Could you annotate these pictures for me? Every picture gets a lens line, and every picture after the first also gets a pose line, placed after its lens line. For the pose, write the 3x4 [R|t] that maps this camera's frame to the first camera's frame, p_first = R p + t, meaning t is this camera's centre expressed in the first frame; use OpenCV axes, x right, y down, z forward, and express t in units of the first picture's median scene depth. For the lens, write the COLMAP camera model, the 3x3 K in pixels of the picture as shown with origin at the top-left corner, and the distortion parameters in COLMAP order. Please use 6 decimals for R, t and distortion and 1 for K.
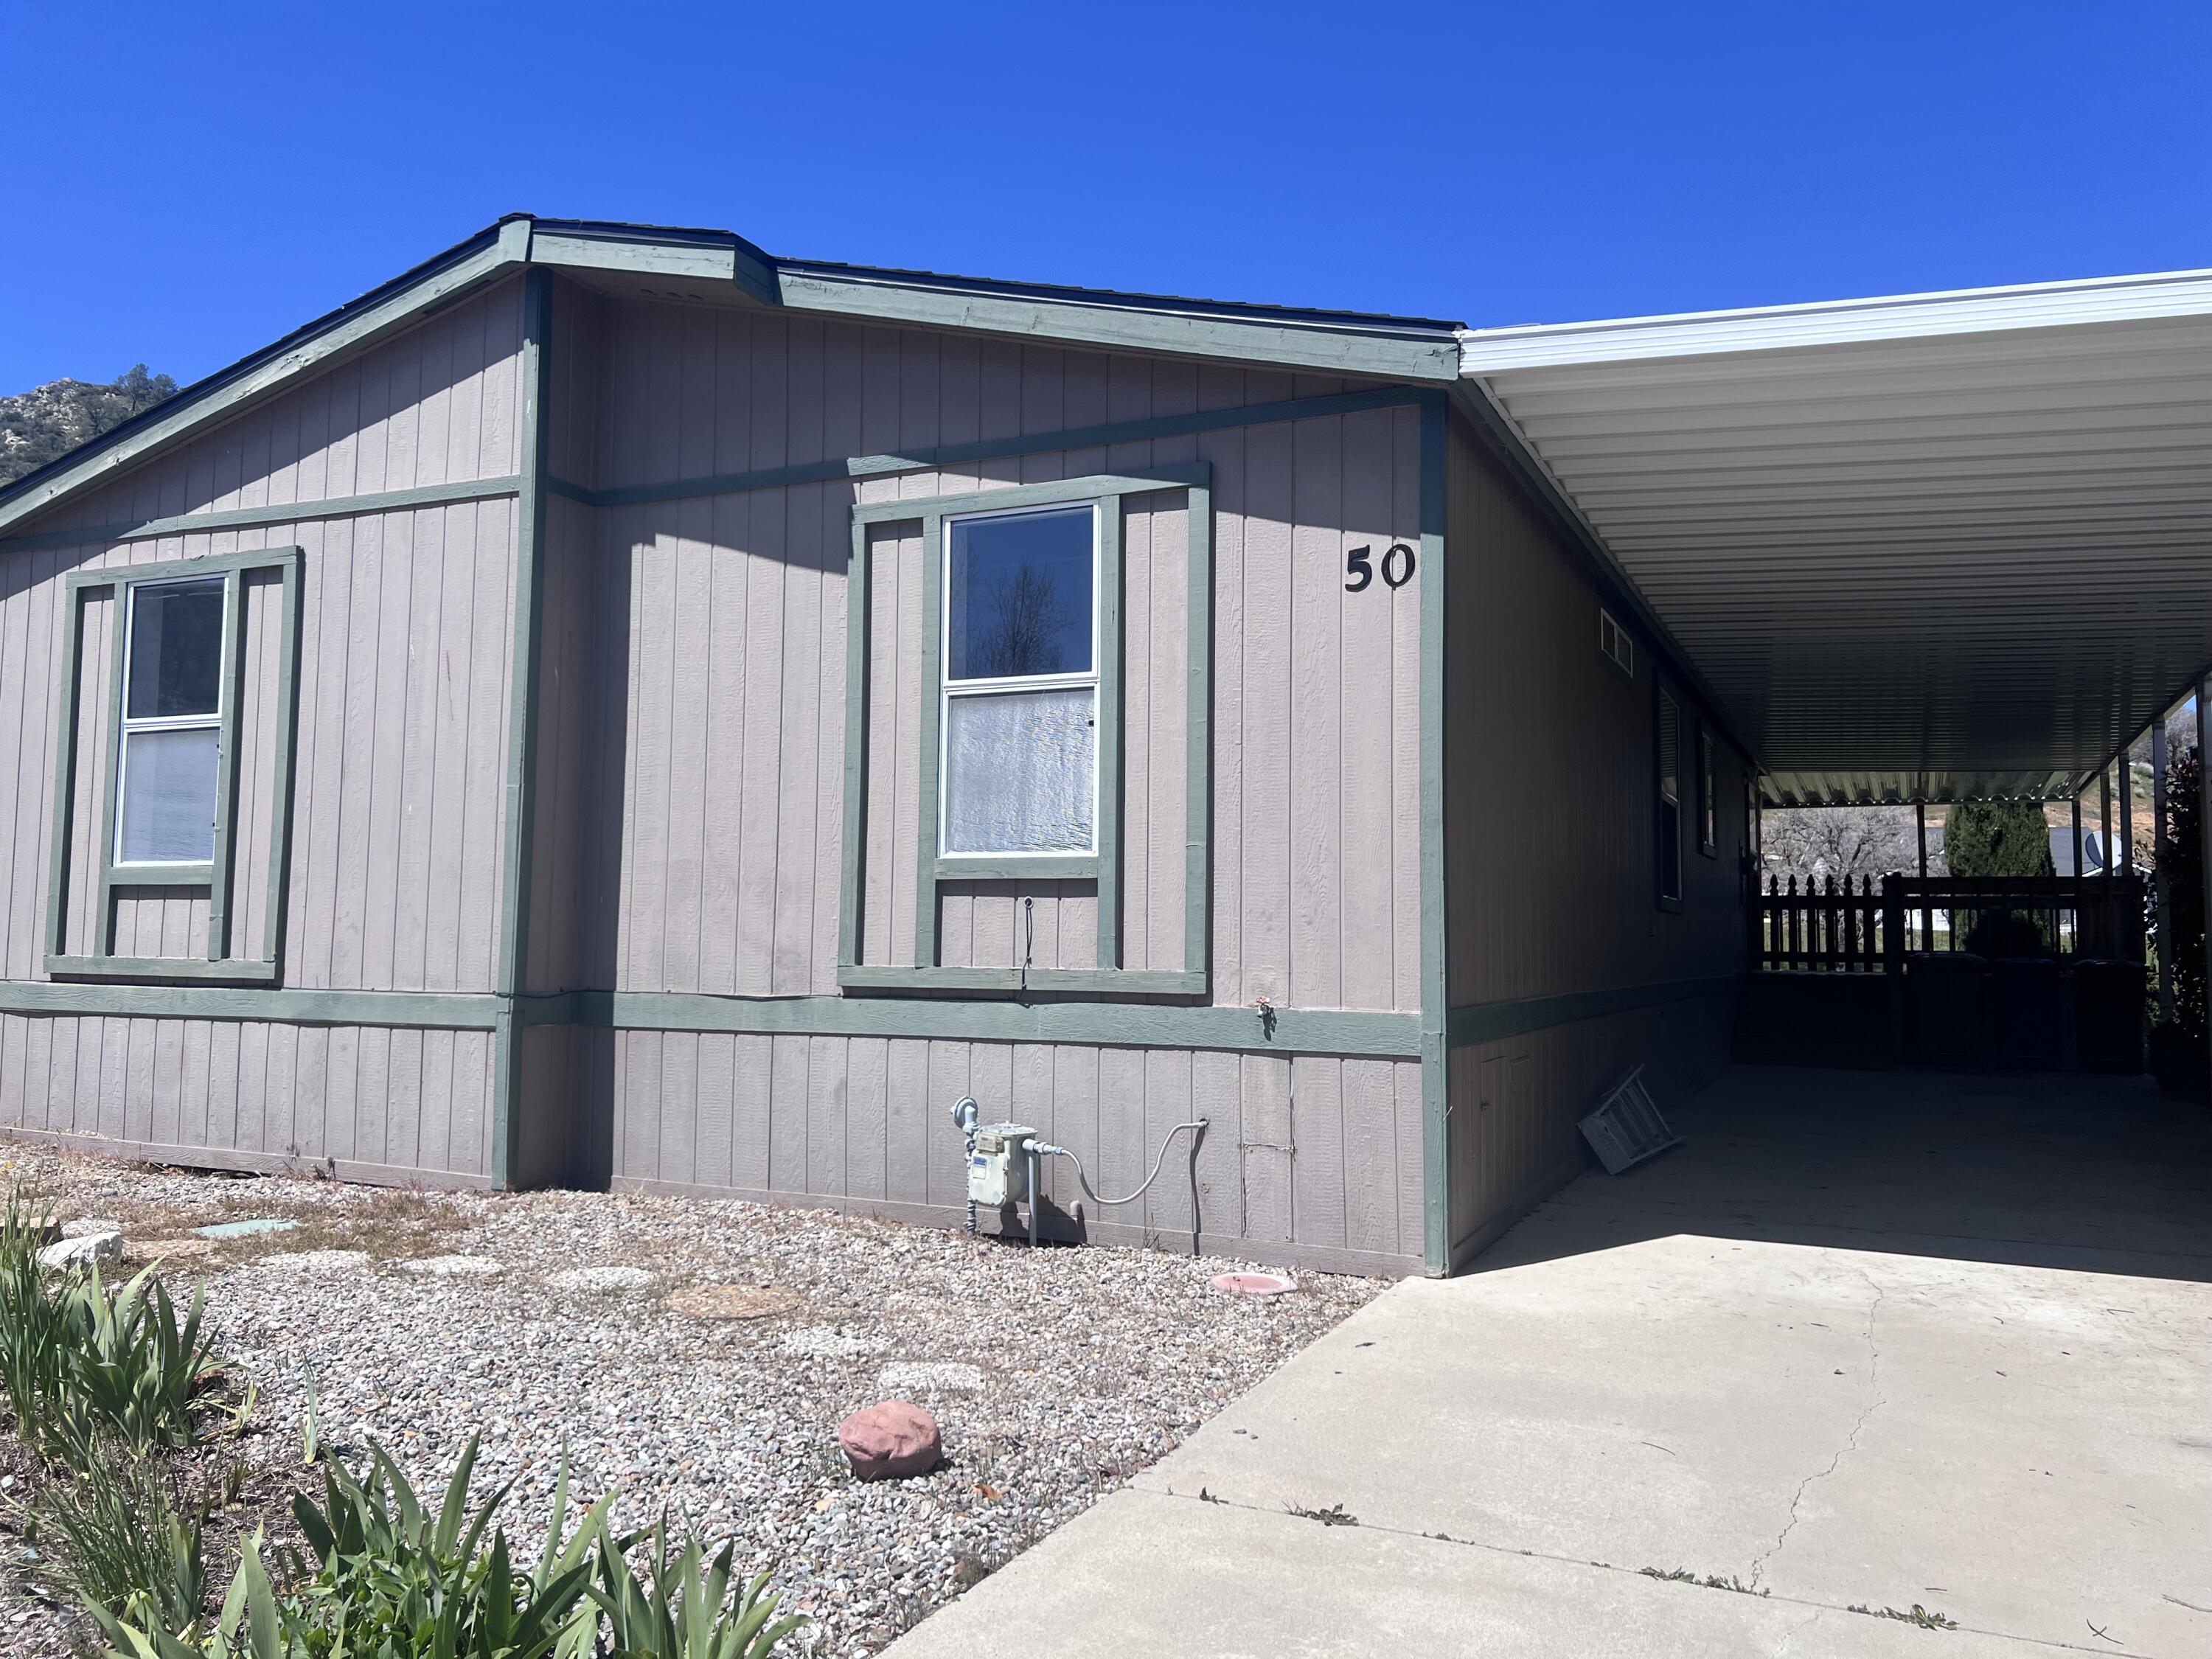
lens RADIAL K [[1670.5, 0, 1158.8], [0, 1670.5, 811.8], [0, 0, 1]] dist [0.070659, -0.090396]
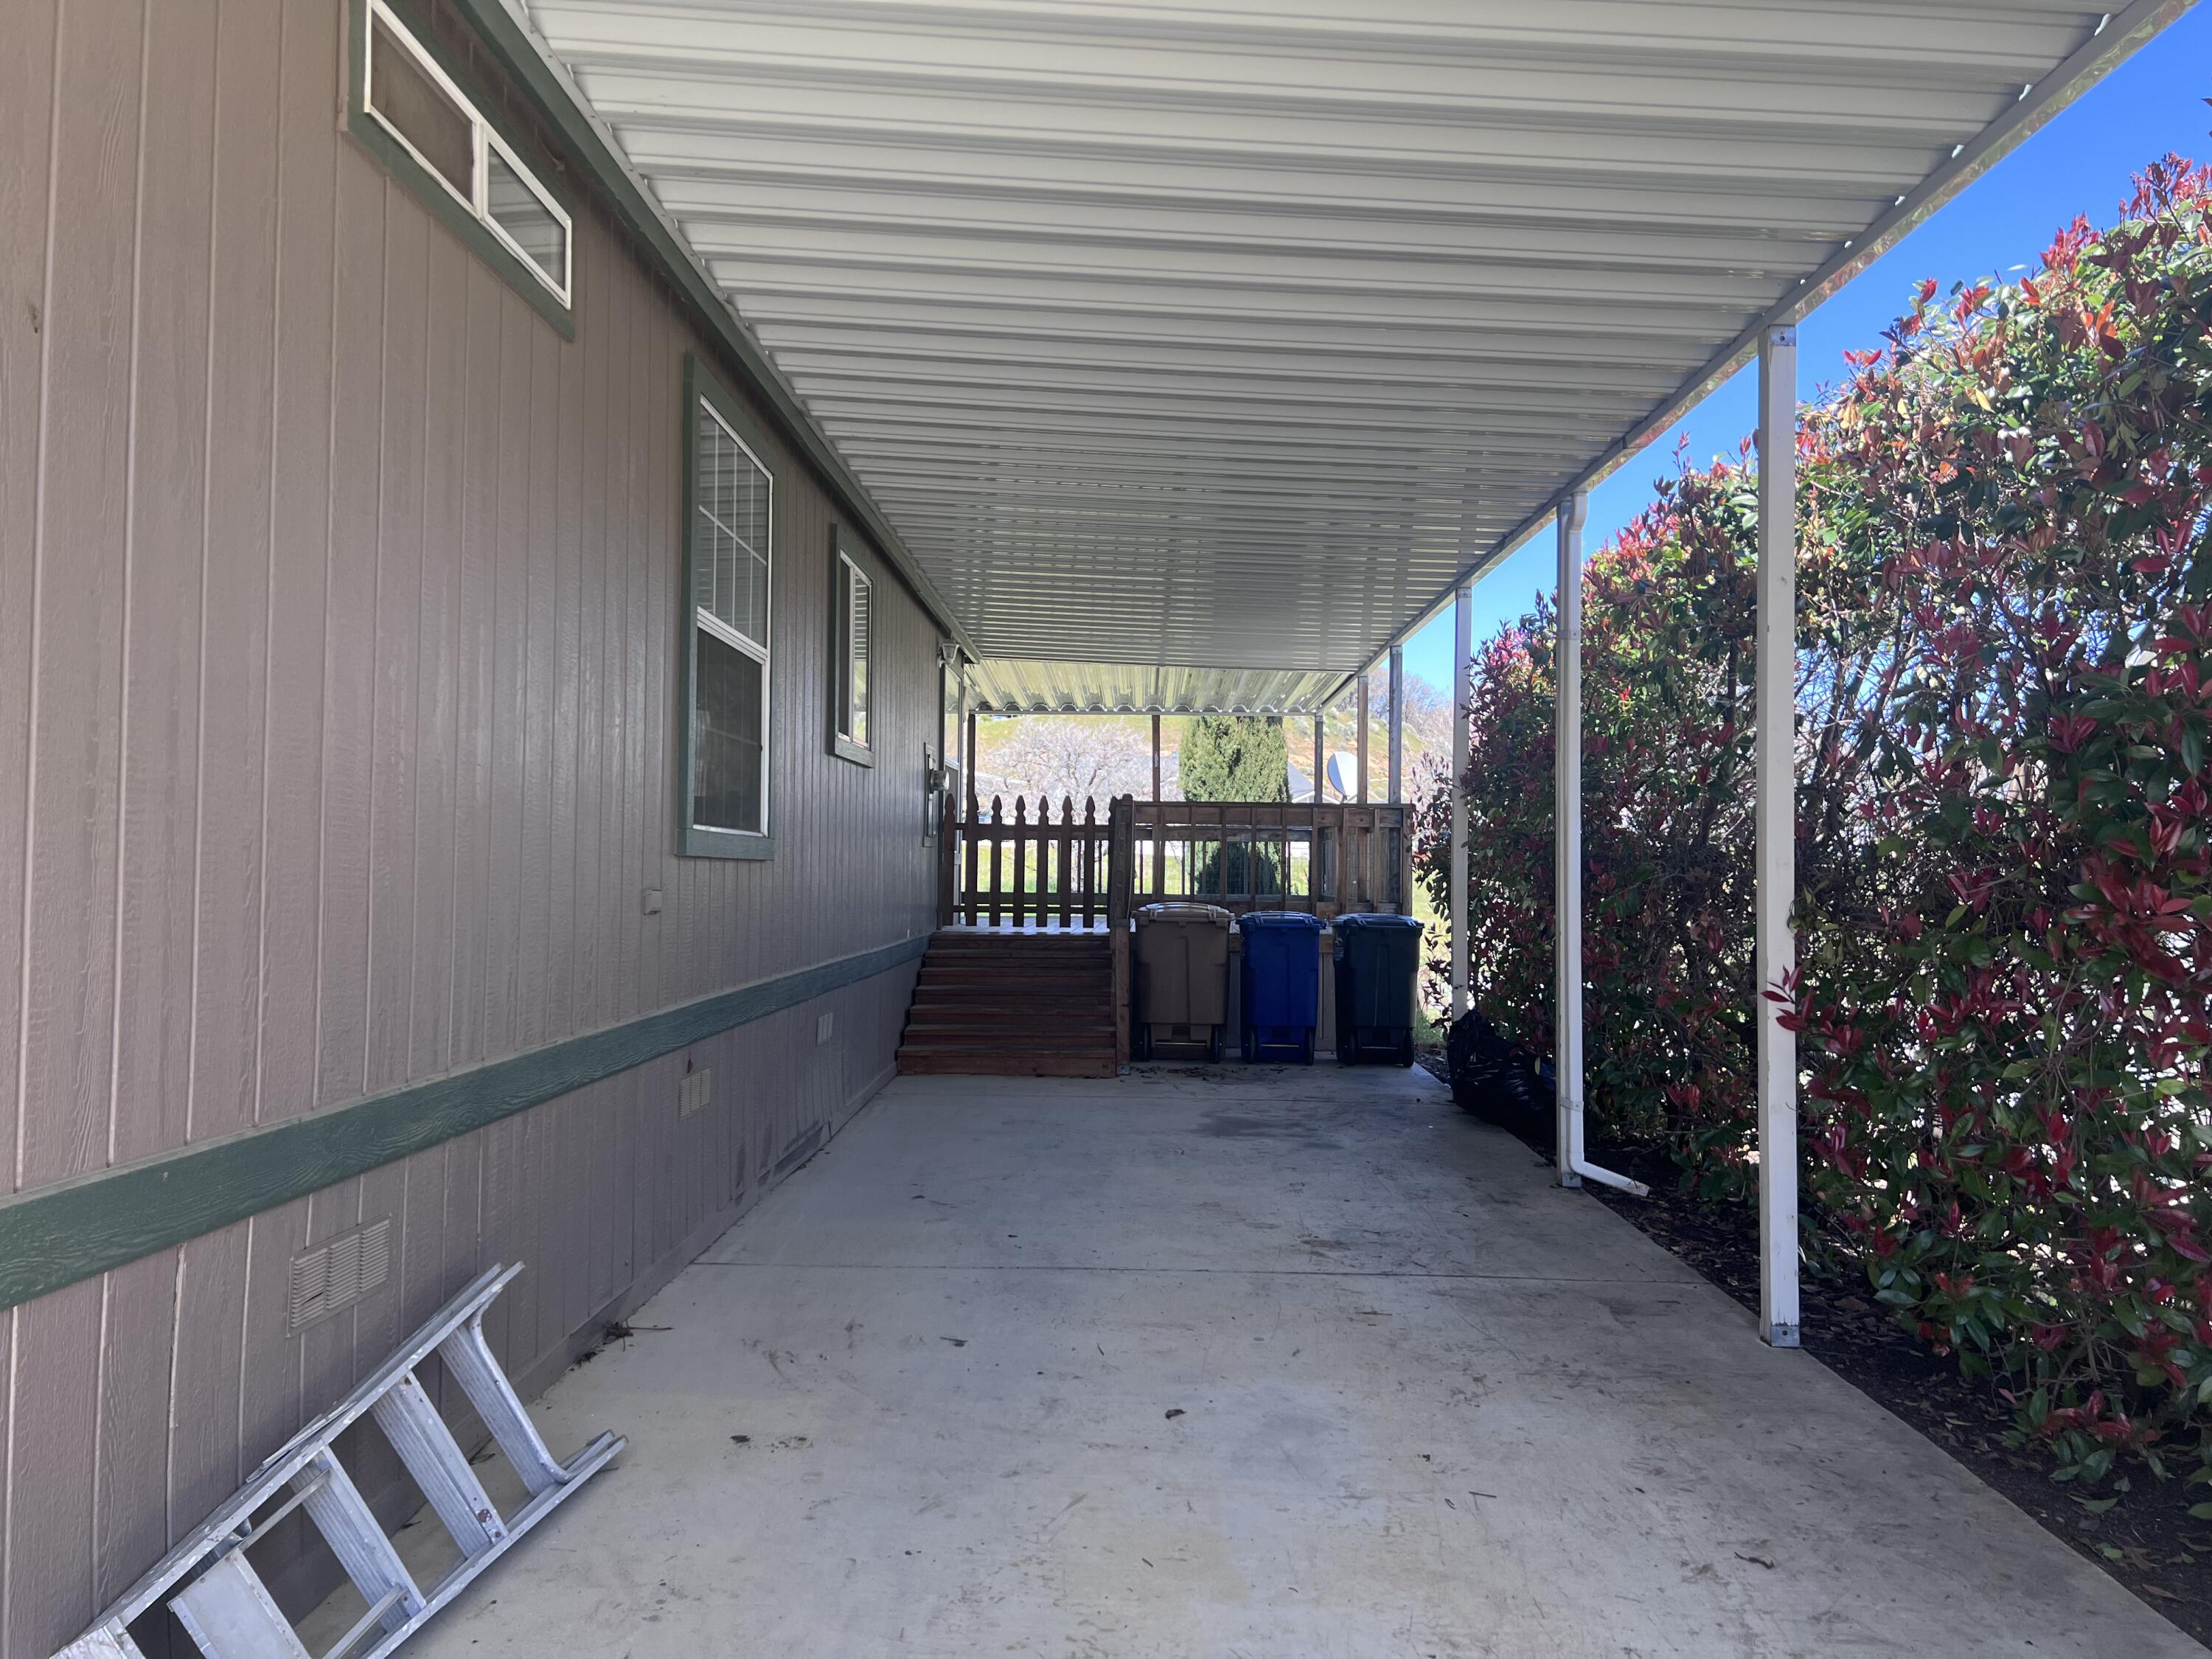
lens RADIAL K [[1670.5, 0, 1106.2], [0, 1670.5, 824.6], [0, 0, 1]] dist [0.070659, -0.090396]
pose [[0.922108, 0.008431, 0.386840, 0.141445], [-0.028621, 0.998510, 0.046460, 0.015597], [-0.385872, -0.053913, 0.920976, 0.318237]]
